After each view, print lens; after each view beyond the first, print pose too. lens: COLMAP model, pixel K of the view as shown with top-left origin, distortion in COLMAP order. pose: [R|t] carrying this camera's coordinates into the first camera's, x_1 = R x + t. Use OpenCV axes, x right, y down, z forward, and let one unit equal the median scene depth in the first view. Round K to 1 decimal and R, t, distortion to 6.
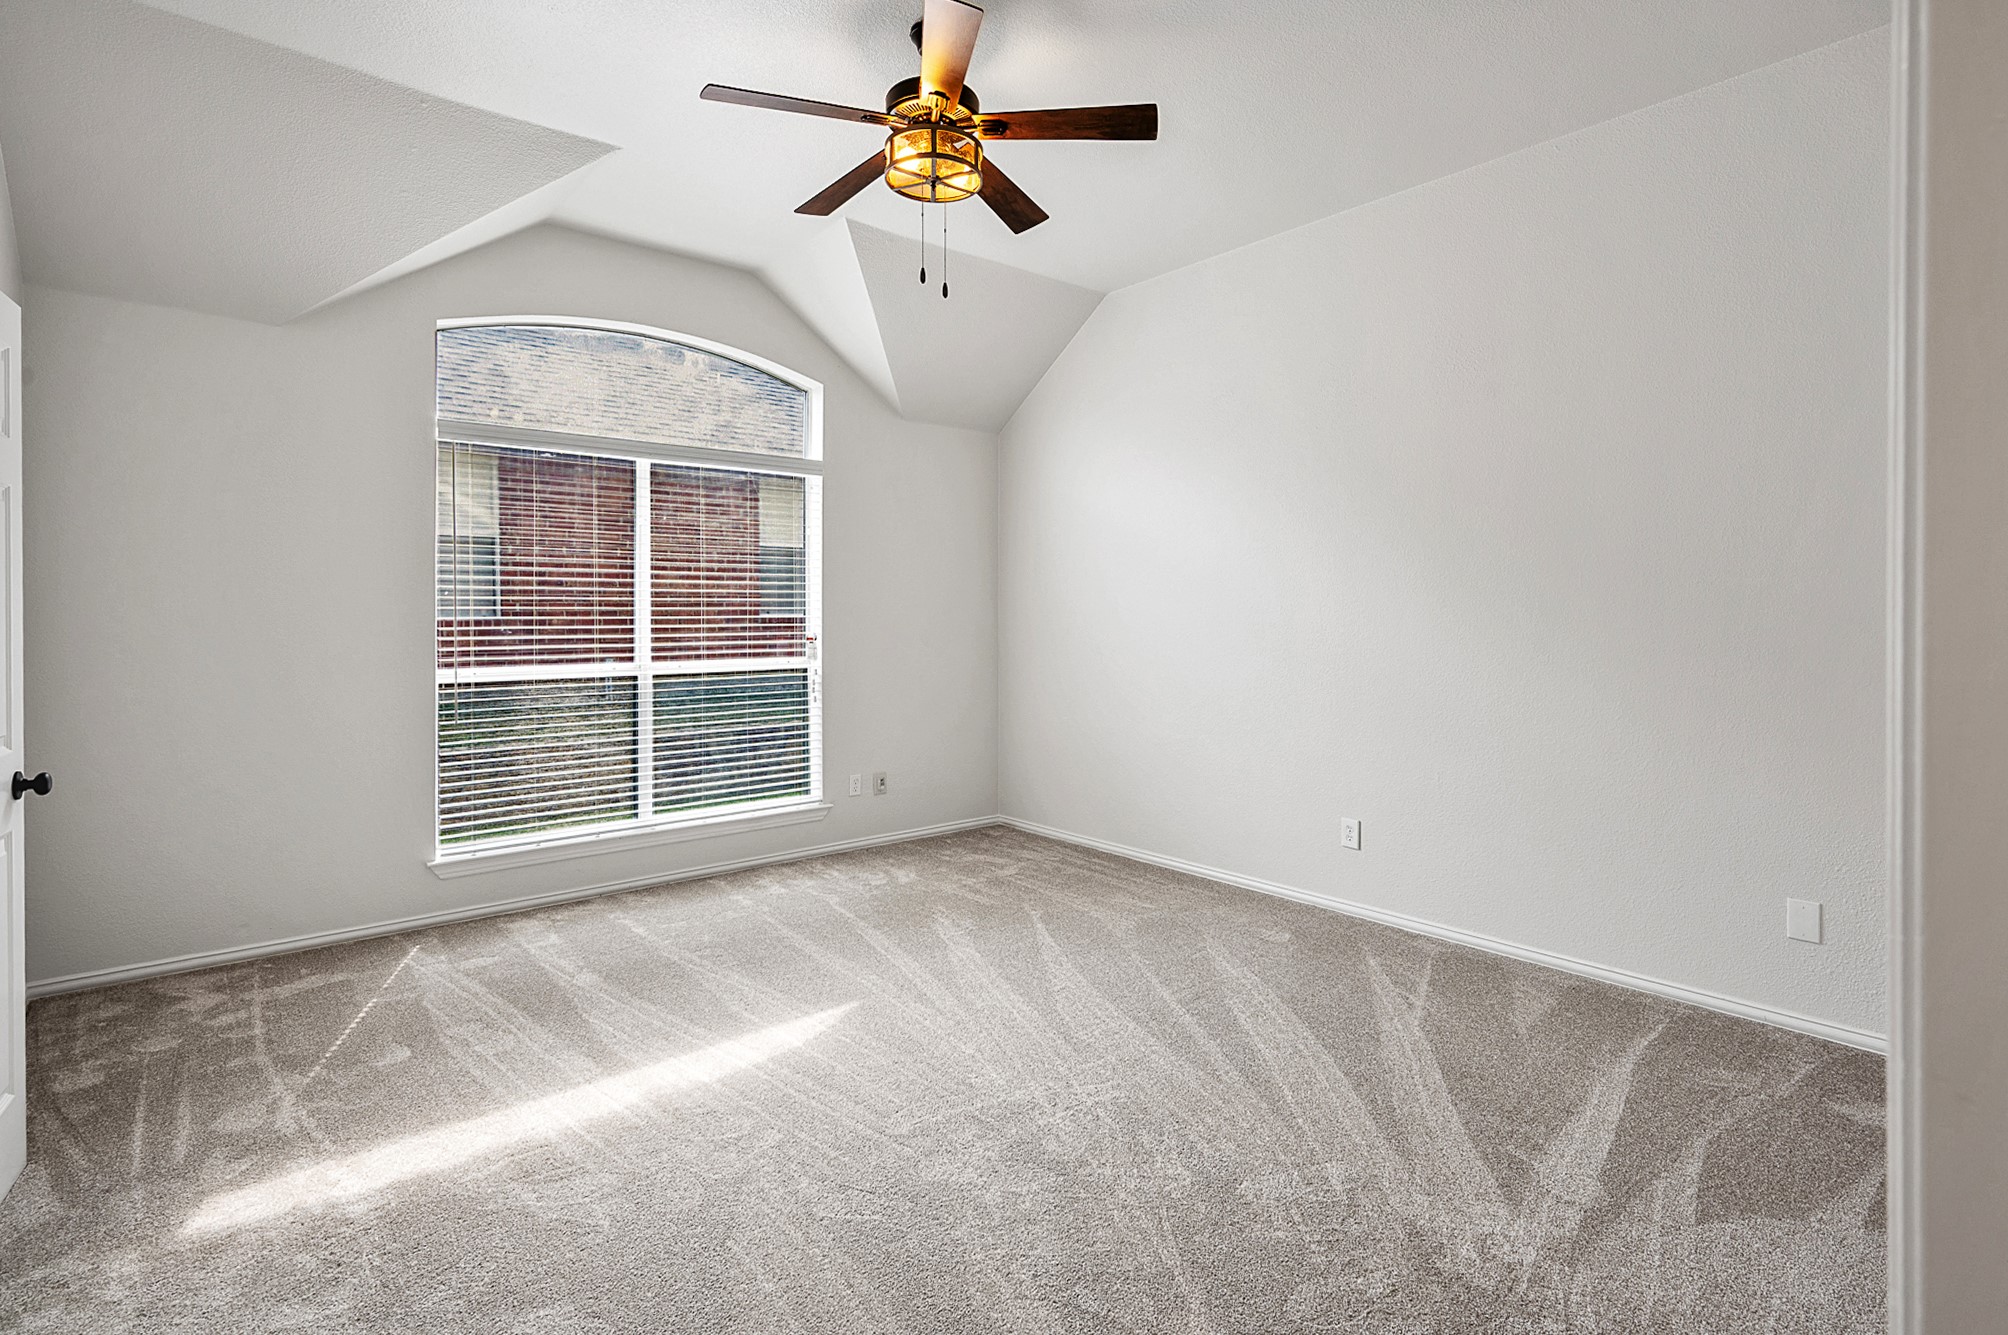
lens RADIAL K [[1000.9, 0, 1001.7], [0, 1000.9, 661.6], [0, 0, 1]] dist [0.000977, 0.000080]
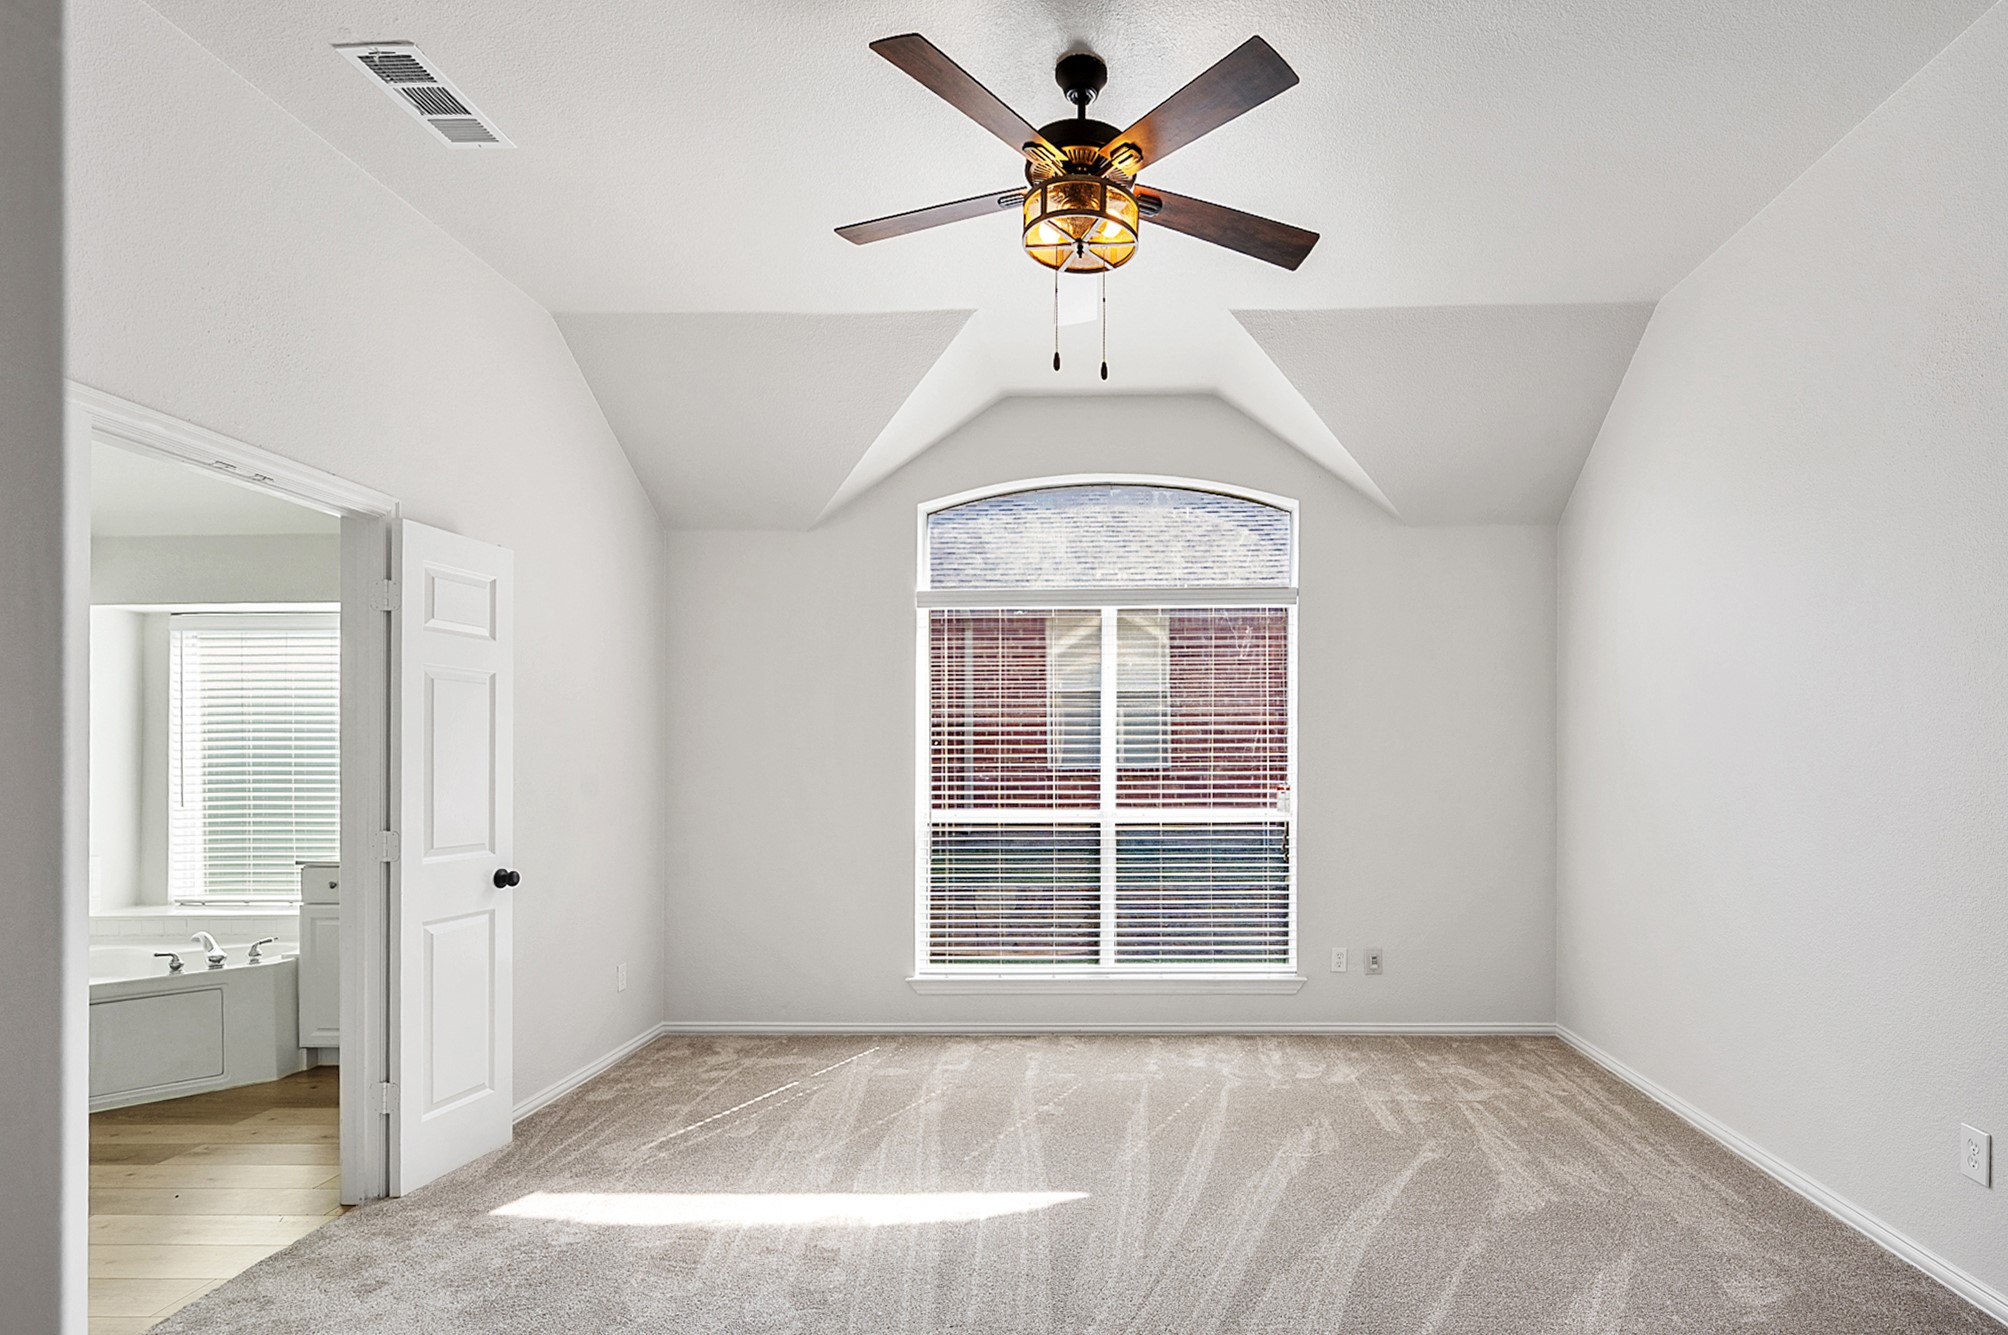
lens RADIAL K [[1018.4, 0, 1003.9], [0, 1018.4, 793.0], [0, 0, 1]] dist [-0.002244, -0.000181]
pose [[0.743080, 0.016504, -0.668999, 0.262305], [-0.029765, 0.999522, -0.008402, -0.004166], [0.668540, 0.026156, 0.743216, 0.185552]]
